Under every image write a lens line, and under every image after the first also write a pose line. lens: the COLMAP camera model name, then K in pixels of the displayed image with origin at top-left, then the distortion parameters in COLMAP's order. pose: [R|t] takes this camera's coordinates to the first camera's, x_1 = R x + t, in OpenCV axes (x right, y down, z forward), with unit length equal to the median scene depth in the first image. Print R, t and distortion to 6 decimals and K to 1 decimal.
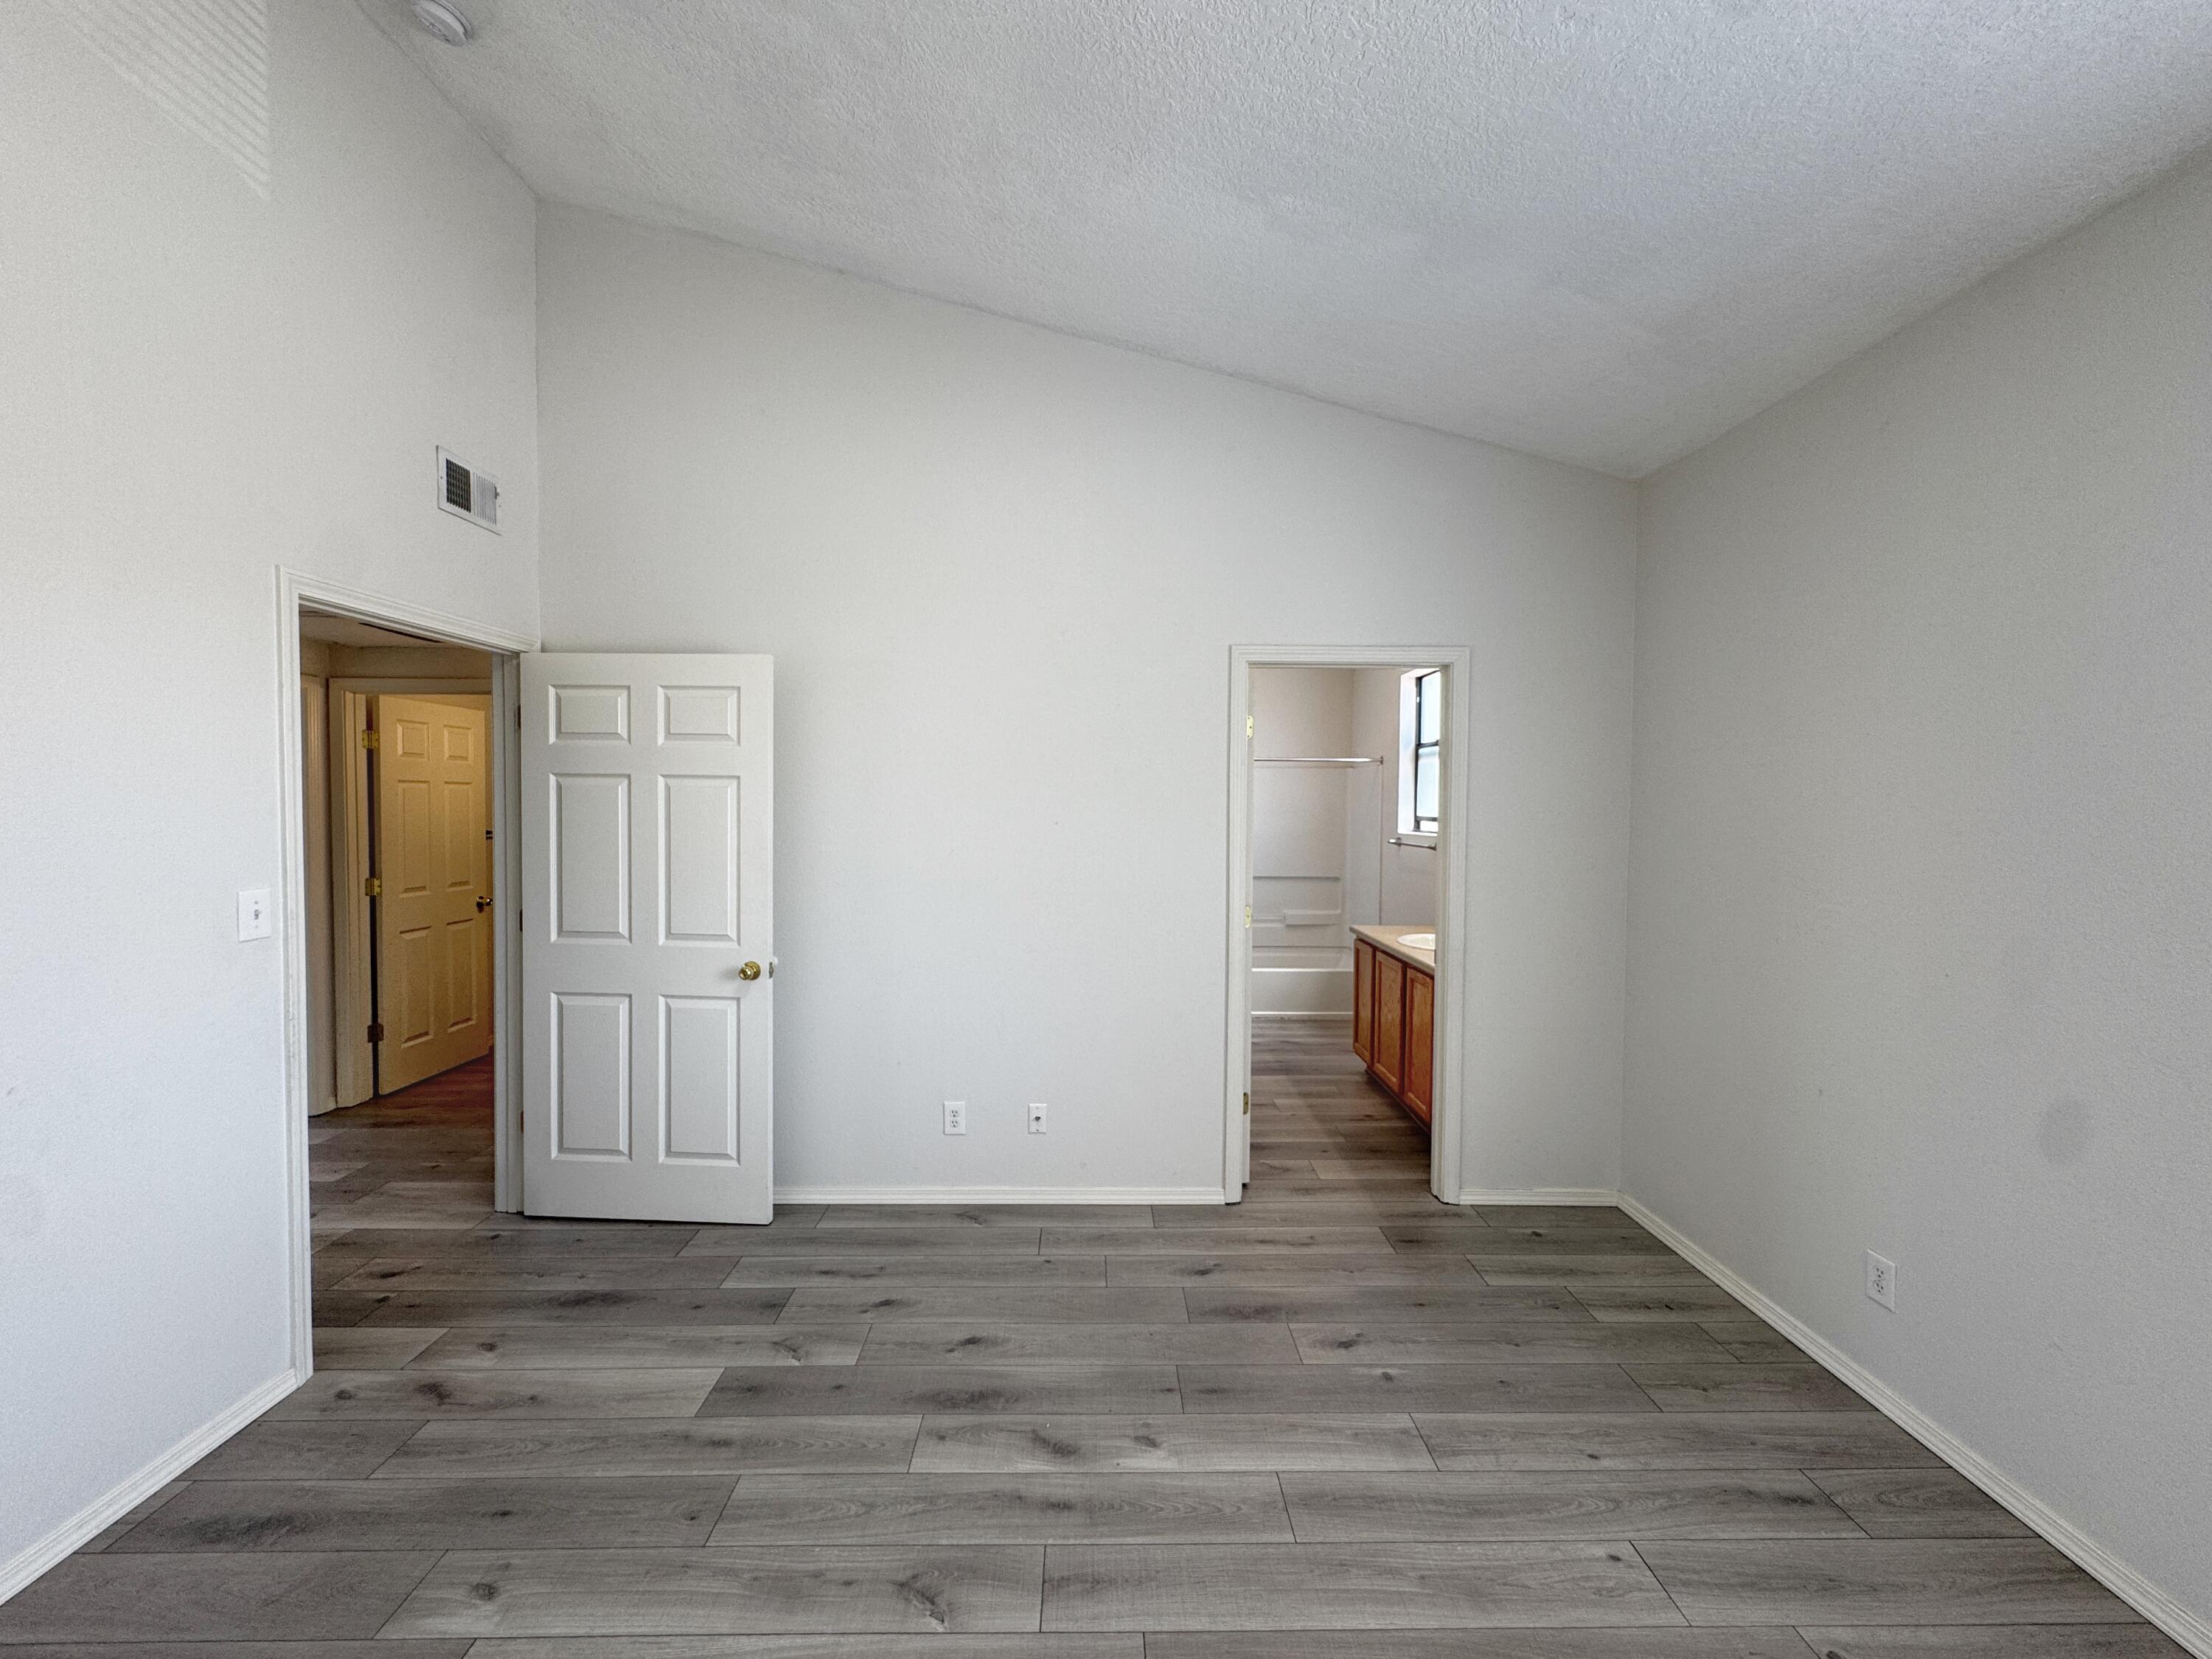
lens RADIAL K [[887.3, 0, 1104.1], [0, 887.3, 828.8], [0, 0, 1]] dist [-0.004450, 0.000685]
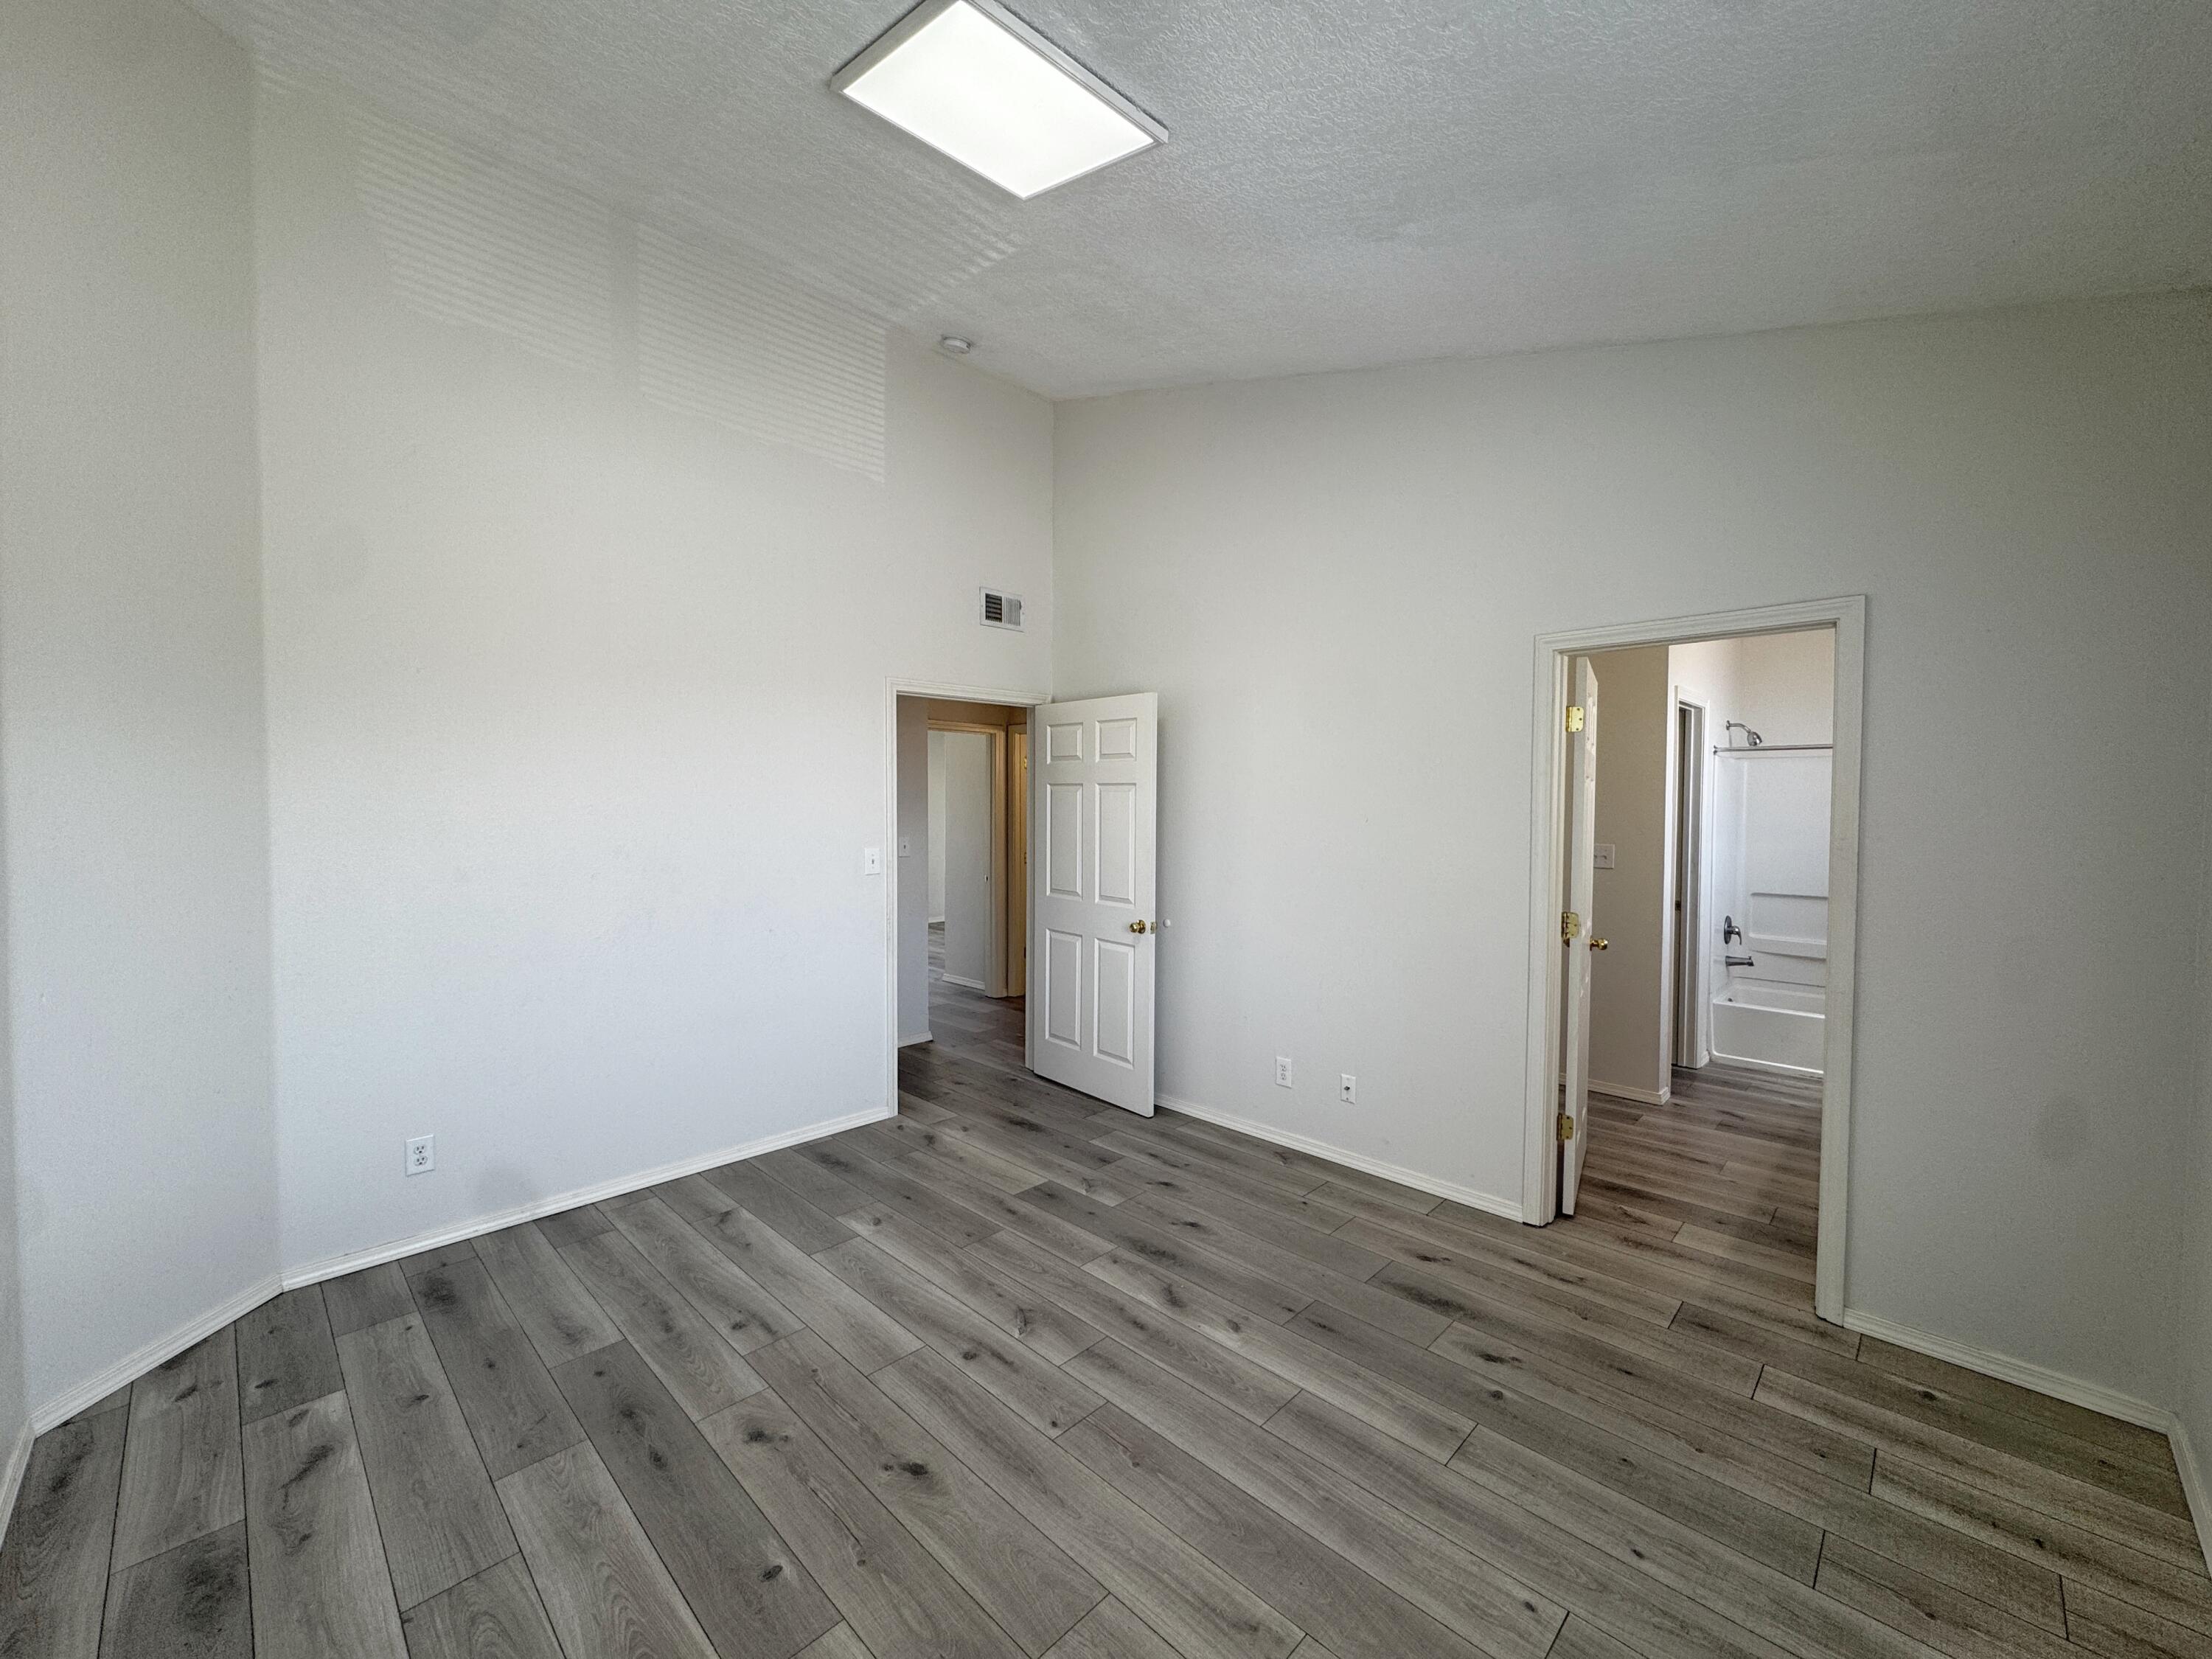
lens RADIAL K [[883.4, 0, 1102.5], [0, 883.4, 829.0], [0, 0, 1]] dist [-0.002802, 0.000026]
pose [[0.701334, 0.018966, -0.712580, 0.640328], [-0.020777, 0.999765, 0.006161, 0.004468], [0.712530, 0.010484, 0.701564, 0.010742]]
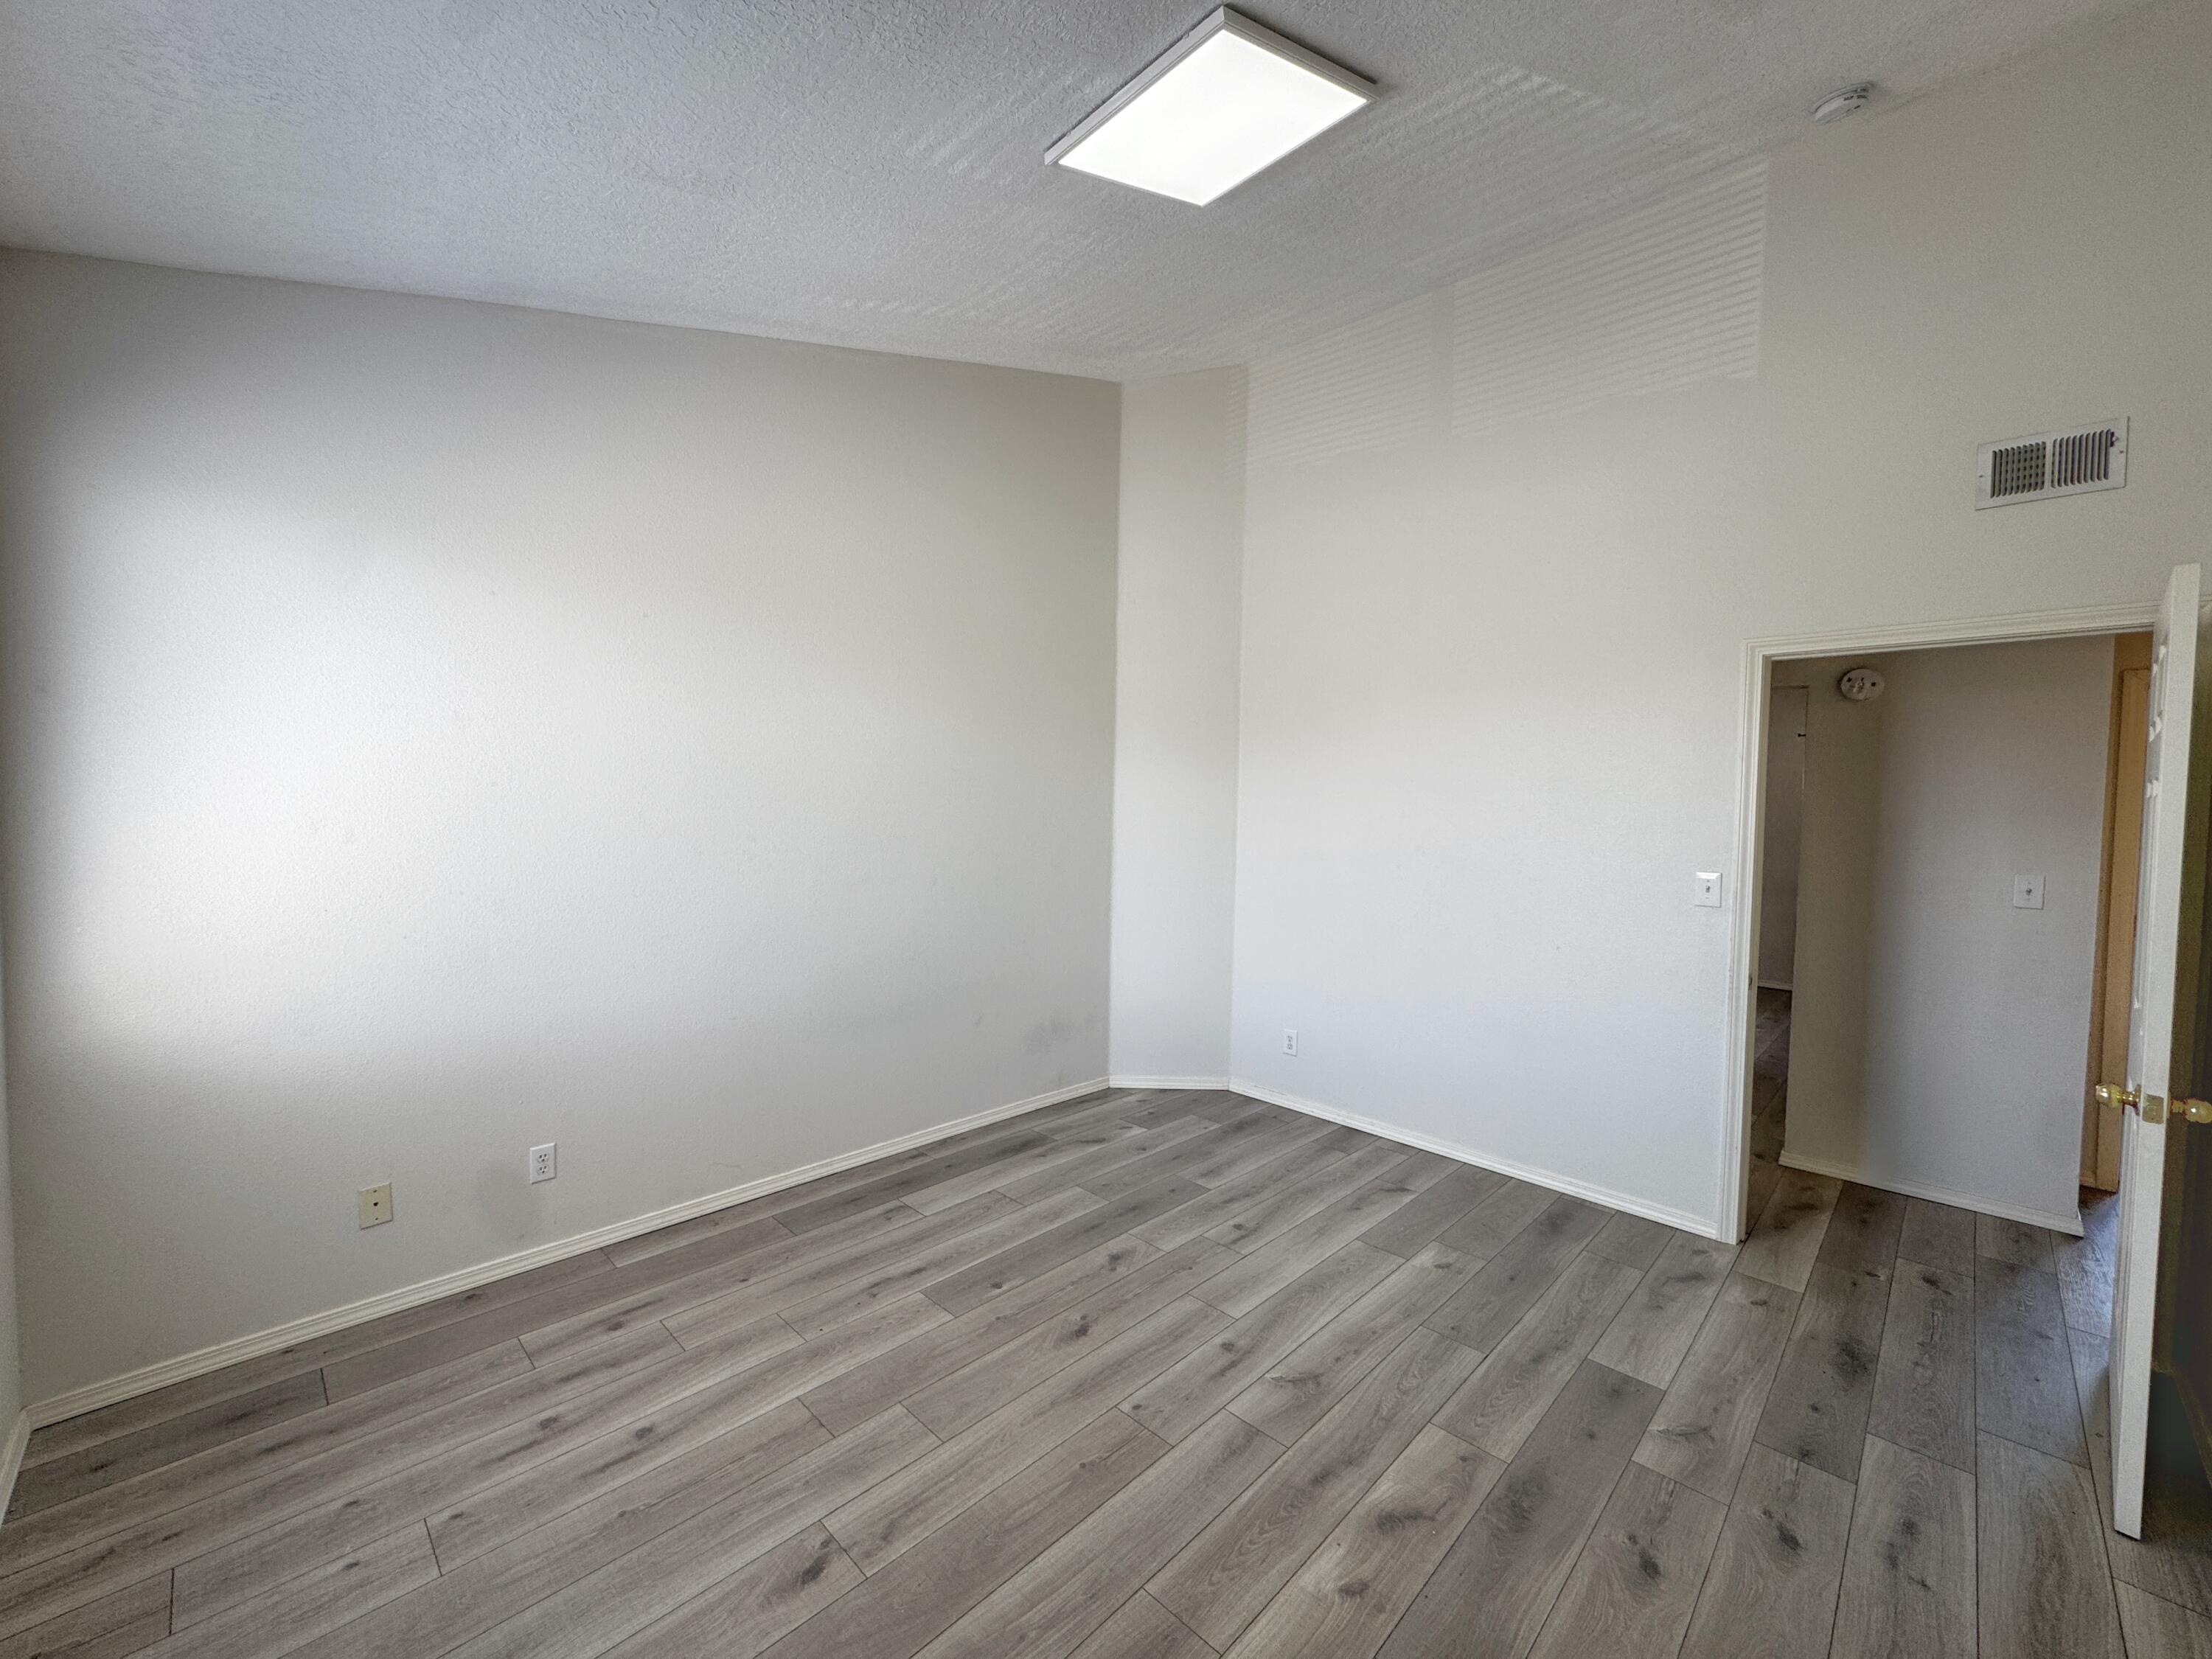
lens RADIAL K [[880.0, 0, 1103.3], [0, 880.0, 827.9], [0, 0, 1]] dist [-0.006656, 0.000456]
pose [[-0.713643, 0.006480, -0.700480, 0.638550], [-0.045058, 0.997462, 0.055131, -0.031664], [0.699059, 0.070906, -0.711539, 1.128582]]
